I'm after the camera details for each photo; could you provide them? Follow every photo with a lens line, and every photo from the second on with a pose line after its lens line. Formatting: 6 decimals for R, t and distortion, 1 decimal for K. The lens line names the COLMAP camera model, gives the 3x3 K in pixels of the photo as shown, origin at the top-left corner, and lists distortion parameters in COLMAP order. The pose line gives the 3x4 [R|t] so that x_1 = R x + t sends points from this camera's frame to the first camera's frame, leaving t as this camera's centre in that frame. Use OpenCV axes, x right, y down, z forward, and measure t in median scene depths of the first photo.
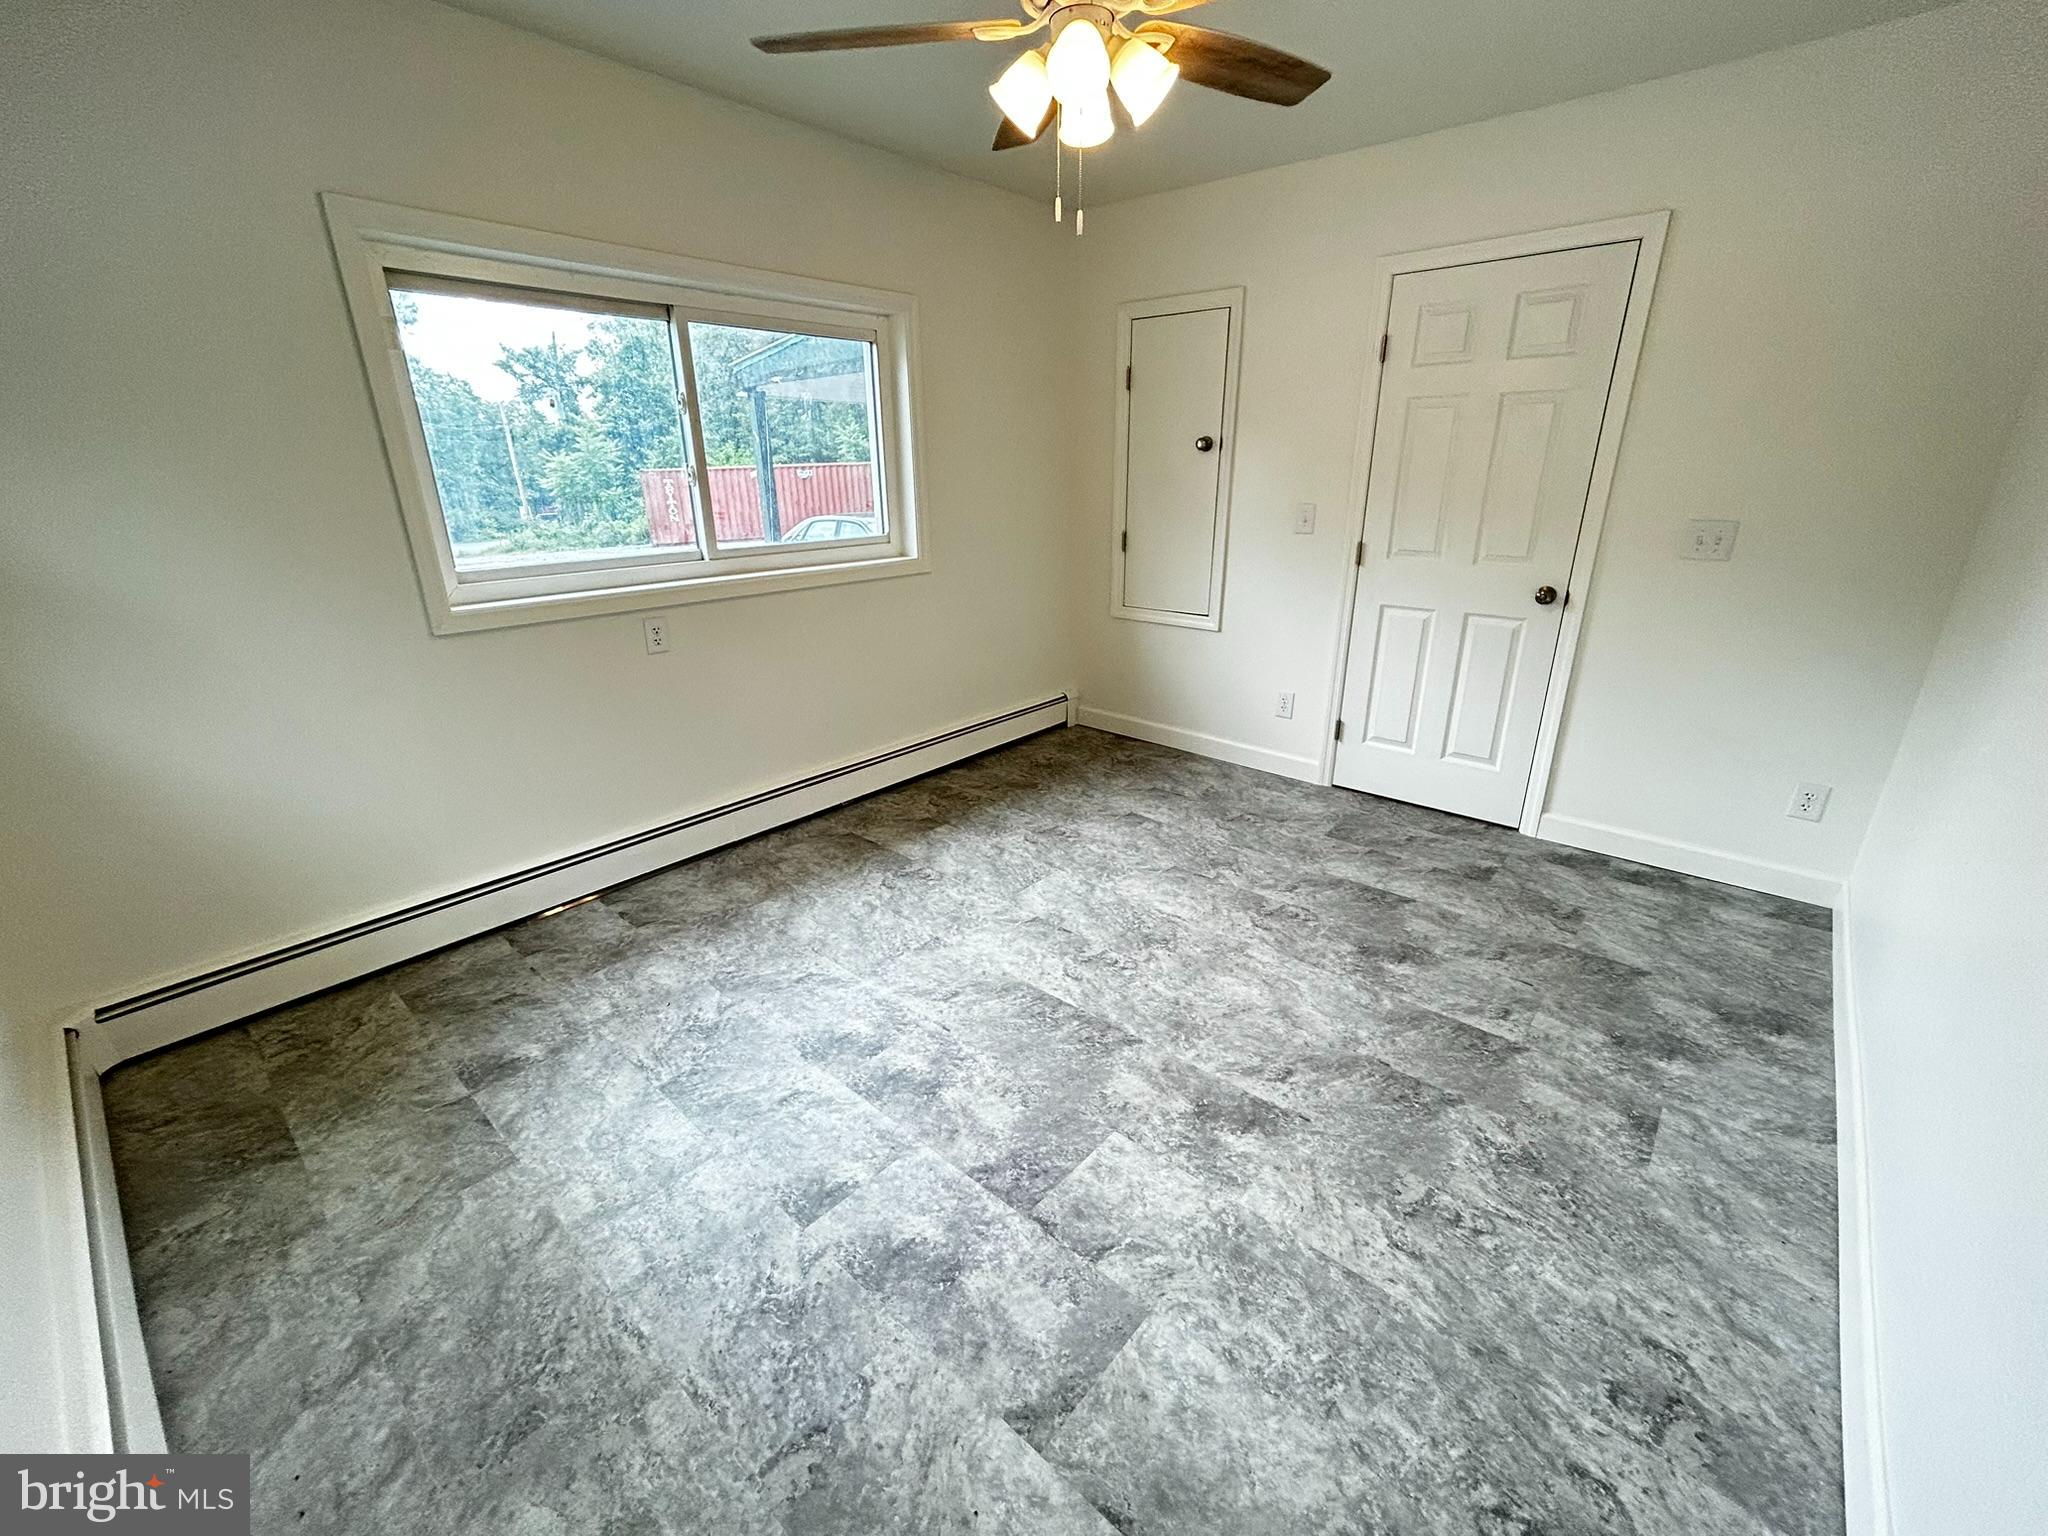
lens RADIAL K [[830.9, 0, 1023.6], [0, 830.9, 766.0], [0, 0, 1]] dist [-0.007954, 0.005559]
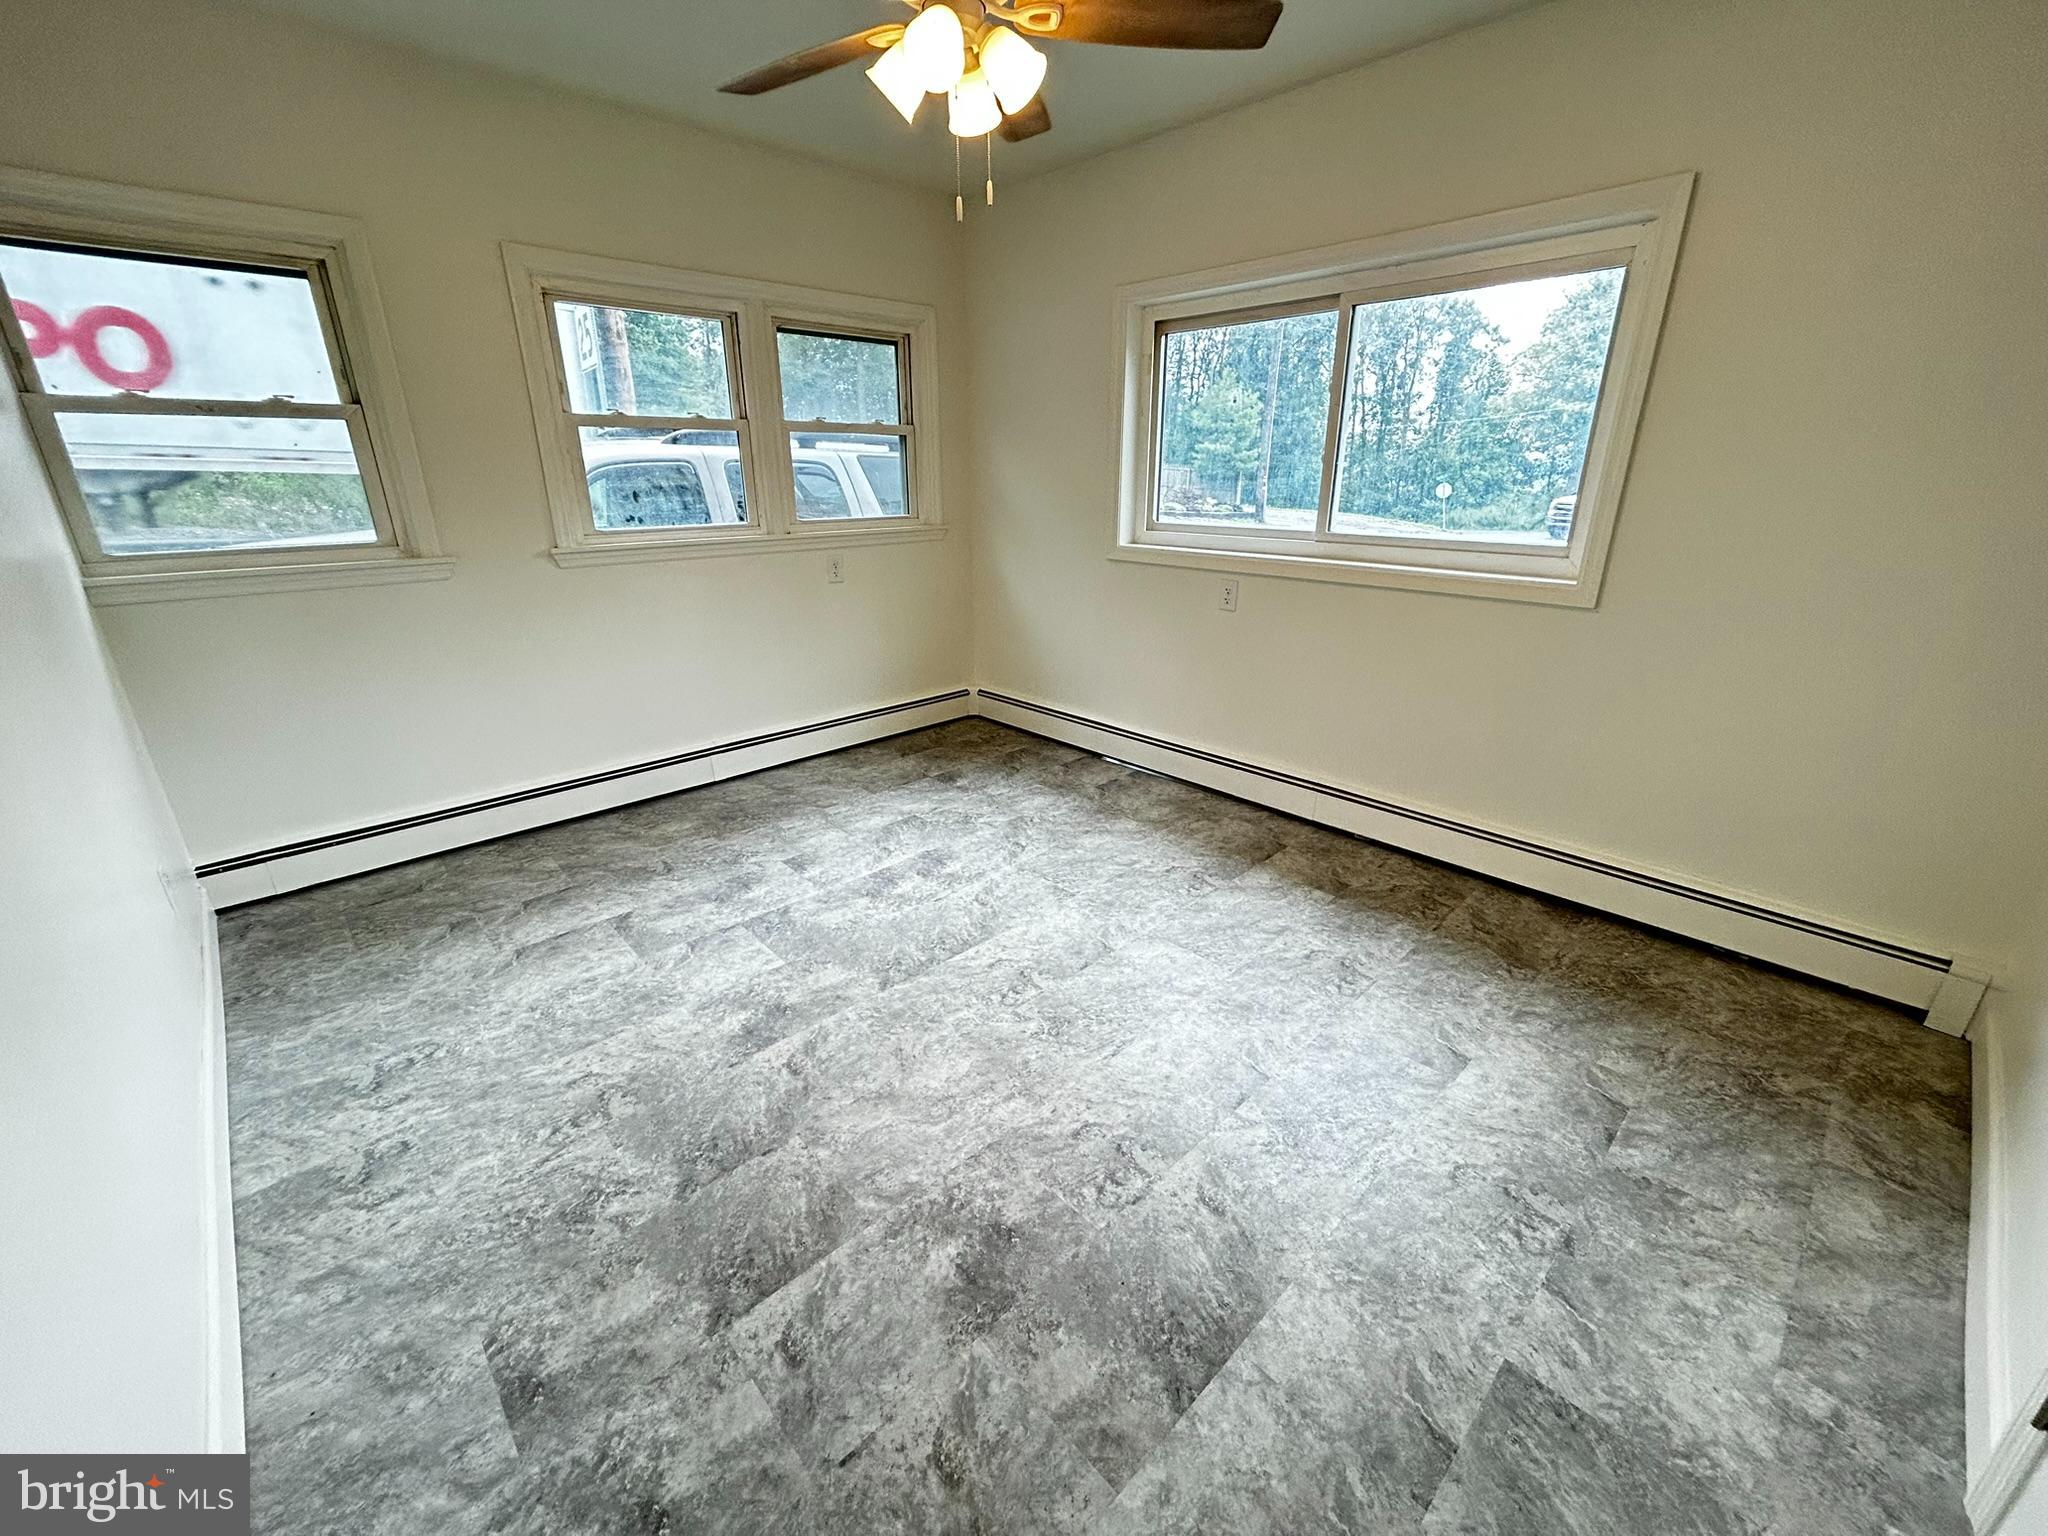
lens RADIAL K [[812.2, 0, 1024.0], [0, 812.2, 768.0], [0, 0, 1]] dist [0.000805, 0.000345]
pose [[-0.078020, 0.361435, -0.929127, 0.935425], [-0.336672, 0.867666, 0.365797, -0.340901], [0.938384, 0.341351, 0.053990, 0.949499]]
